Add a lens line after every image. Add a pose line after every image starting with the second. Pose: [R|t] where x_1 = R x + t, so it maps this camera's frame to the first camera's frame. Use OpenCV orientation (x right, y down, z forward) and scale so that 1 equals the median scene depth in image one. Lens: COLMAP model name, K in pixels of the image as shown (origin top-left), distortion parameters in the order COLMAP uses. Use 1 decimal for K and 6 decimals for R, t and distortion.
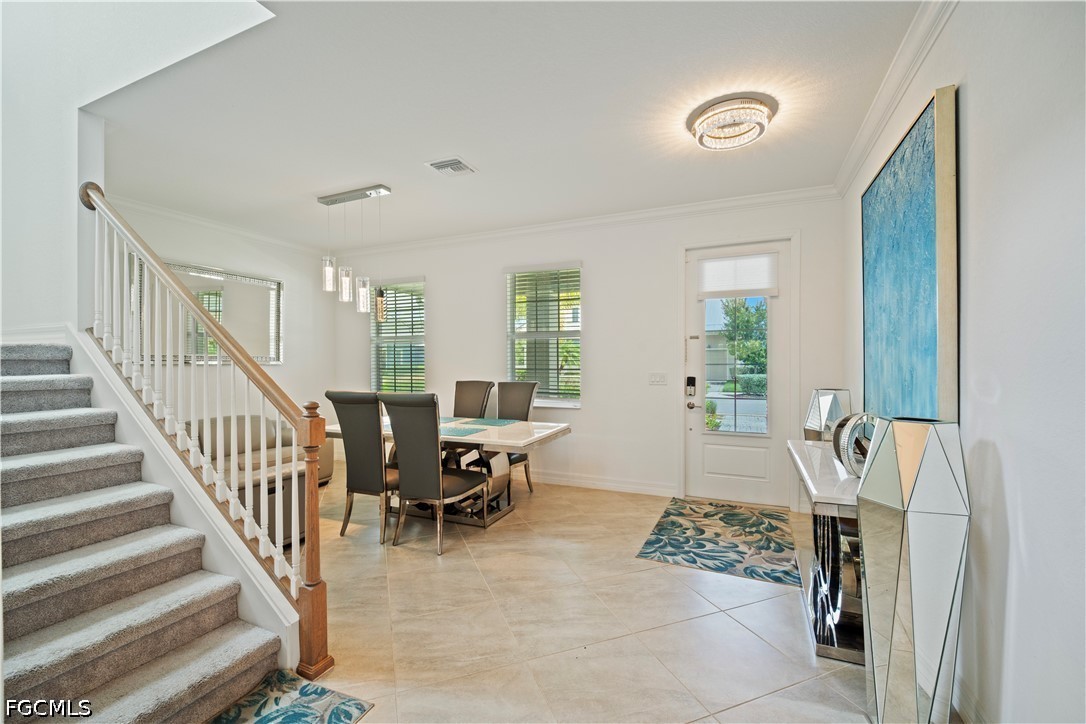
lens RADIAL K [[462.9, 0, 533.1], [0, 462.9, 366.6], [0, 0, 1]] dist [-0.002609, -0.000293]
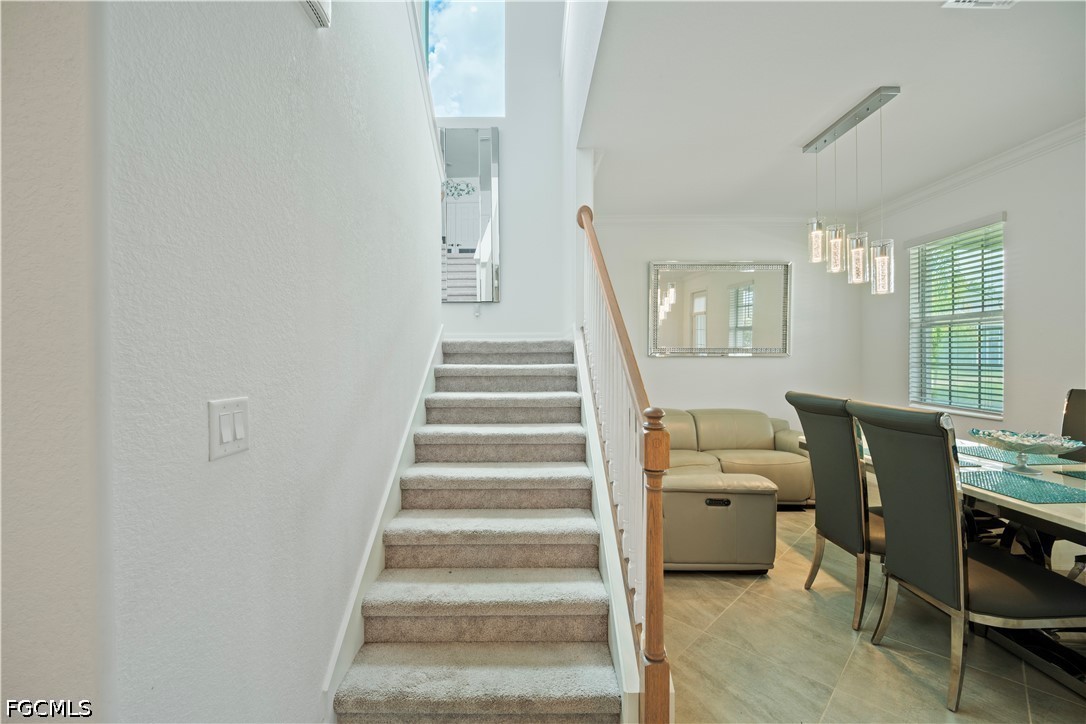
lens RADIAL K [[462.9, 0, 500.4], [0, 462.9, 360.0], [0, 0, 1]] dist [-0.002609, -0.000293]
pose [[0.435364, 0.011737, -0.900178, 0.048169], [-0.009126, 0.999921, 0.008624, -0.003118], [0.900208, 0.004460, 0.435436, 0.303979]]
